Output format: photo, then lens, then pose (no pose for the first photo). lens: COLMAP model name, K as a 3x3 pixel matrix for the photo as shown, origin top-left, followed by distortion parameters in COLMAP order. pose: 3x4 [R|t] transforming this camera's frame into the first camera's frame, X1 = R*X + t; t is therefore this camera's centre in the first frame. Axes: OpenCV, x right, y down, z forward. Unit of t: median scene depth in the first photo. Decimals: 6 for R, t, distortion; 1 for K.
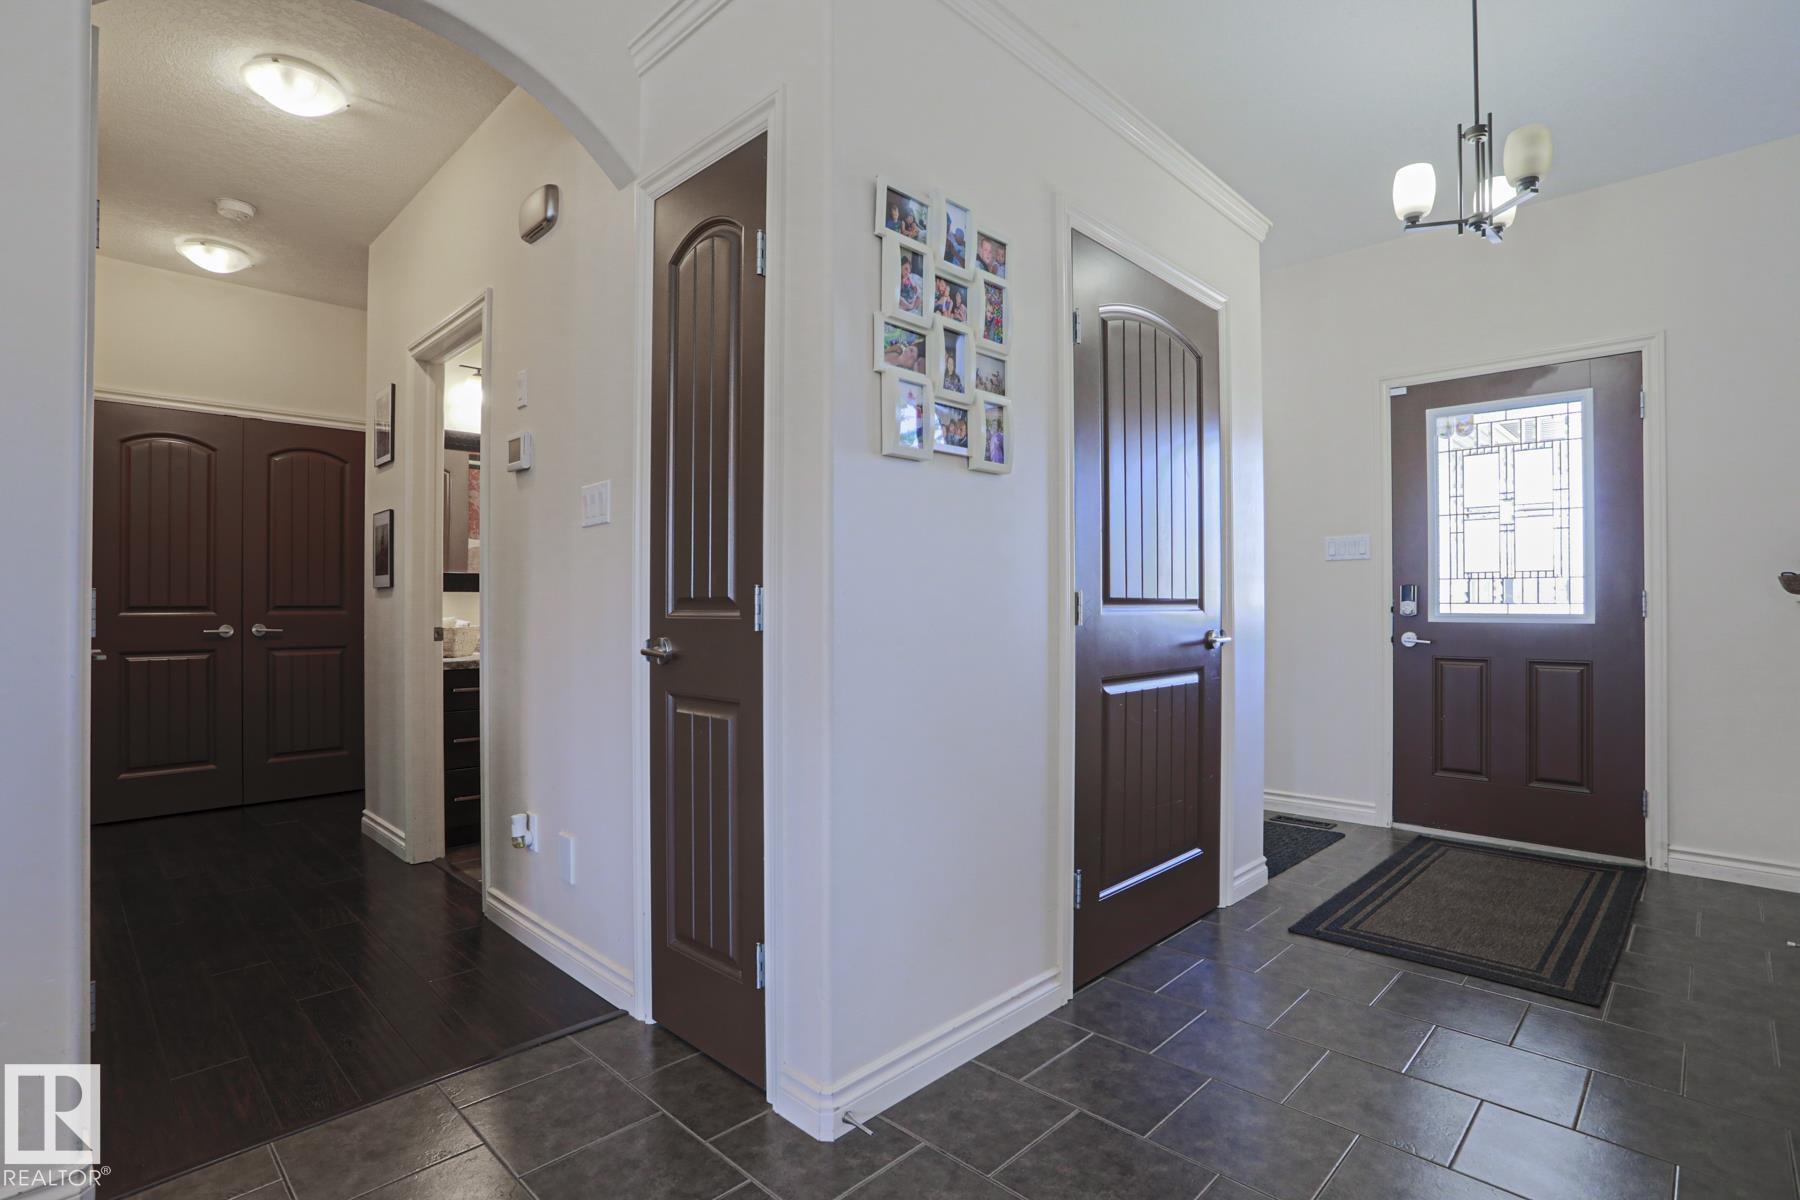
lens RADIAL K [[877.0, 0, 866.4], [0, 877.0, 599.5], [0, 0, 1]] dist [-0.064290, 0.031737]
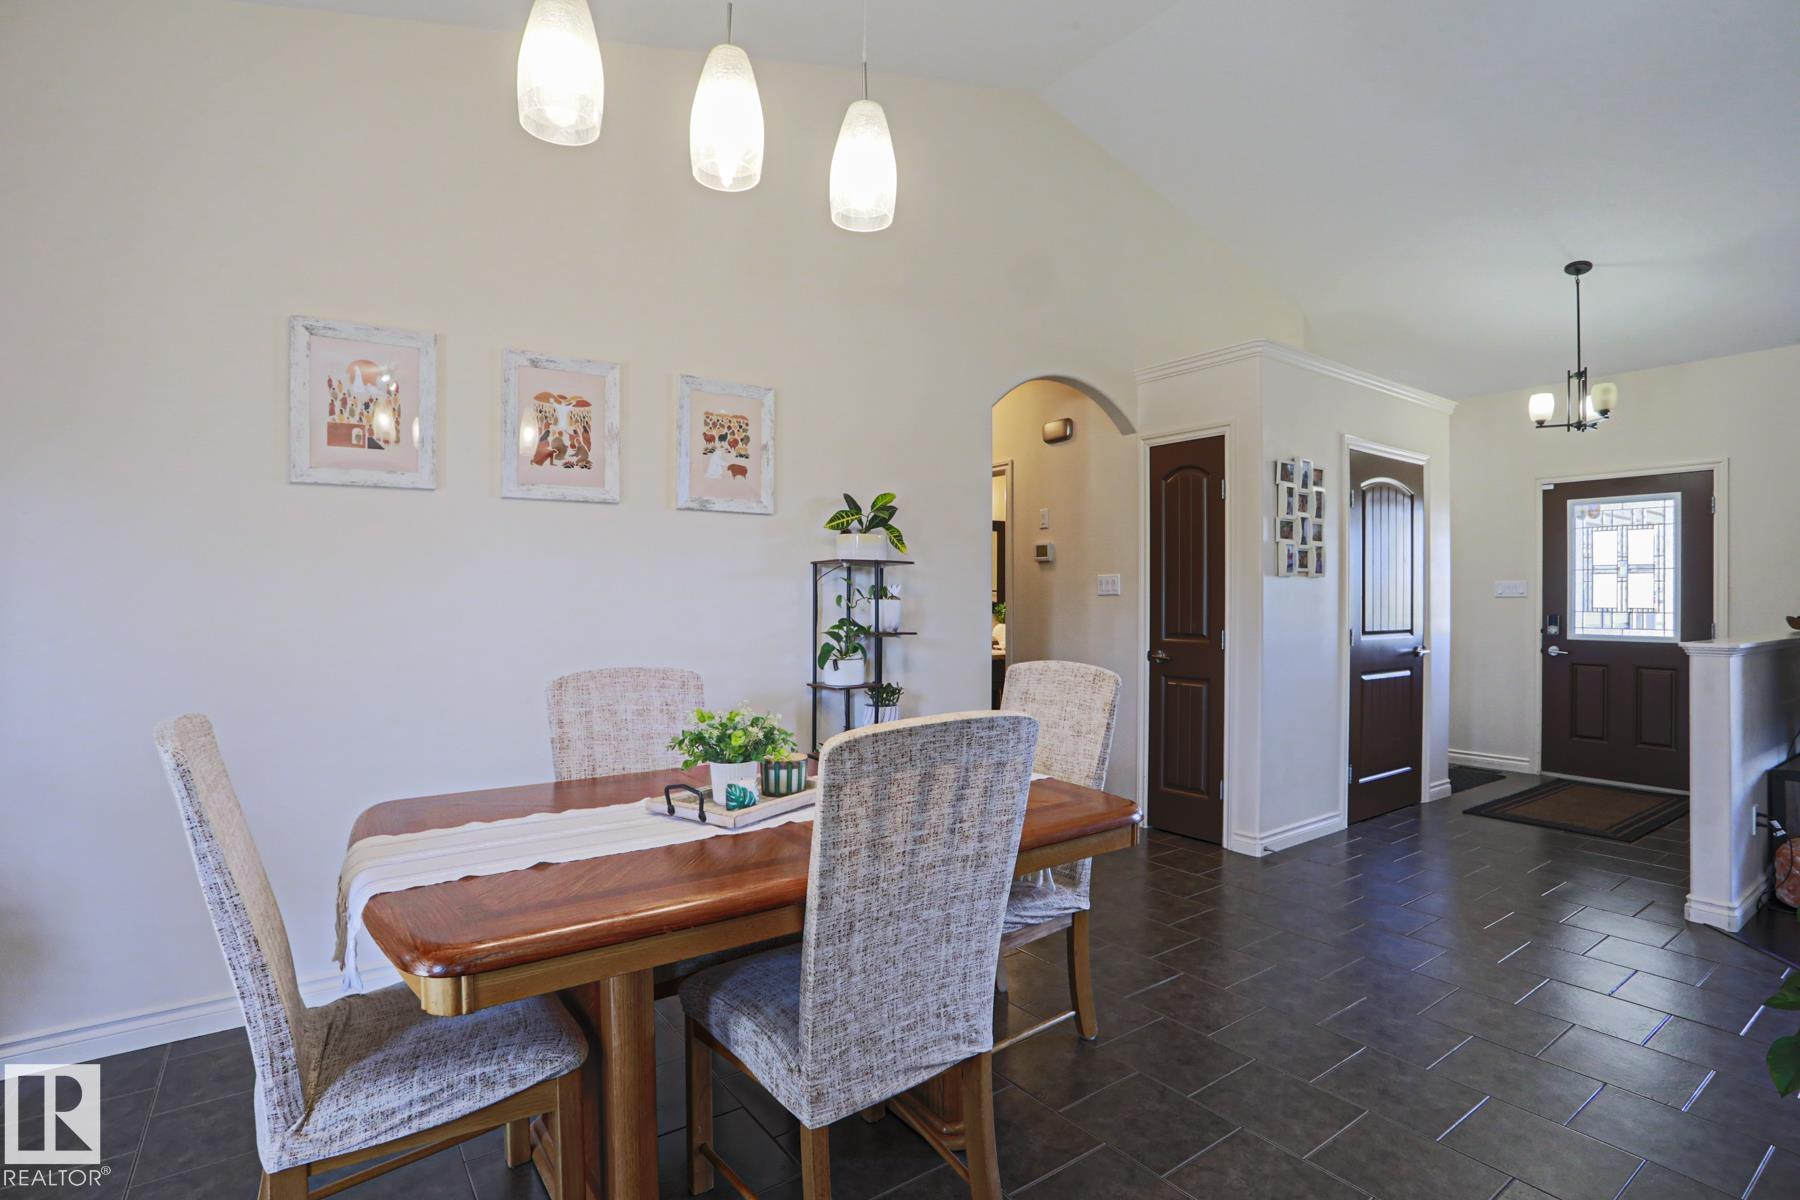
lens RADIAL K [[868.0, 0, 900.0], [0, 868.0, 600.0], [0, 0, 1]] dist [-0.059841, 0.031038]
pose [[0.989022, 0.005303, -0.147676, -0.390080], [-0.004094, 0.999956, 0.008485, -0.069370], [0.147714, -0.007787, 0.988999, -0.874433]]
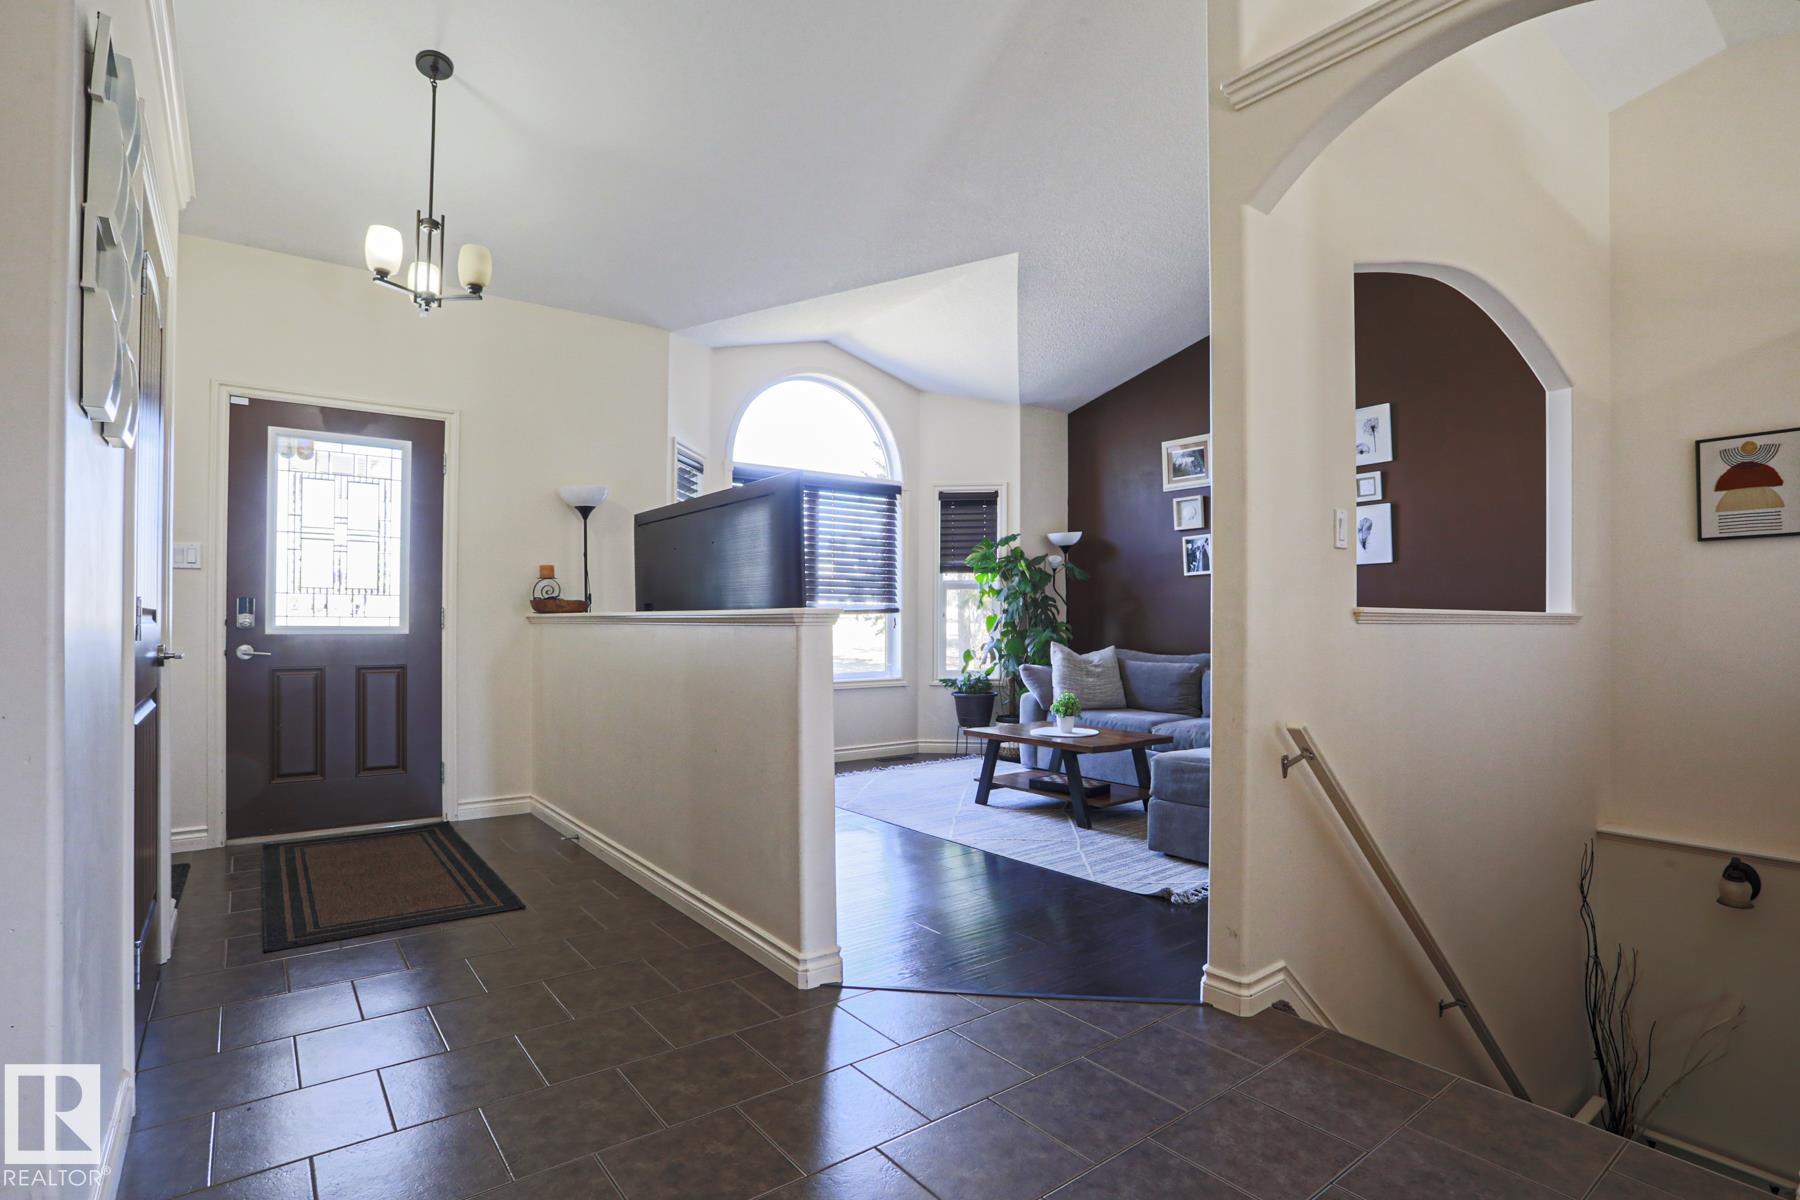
lens RADIAL K [[901.3, 0, 902.1], [0, 901.3, 619.3], [0, 0, 1]] dist [-0.082704, 0.058736]
pose [[0.140644, 0.004036, 0.990052, -0.359370], [-0.010989, 0.999936, -0.002516, 0.003359], [-0.989999, -0.010526, 0.140680, 0.139324]]
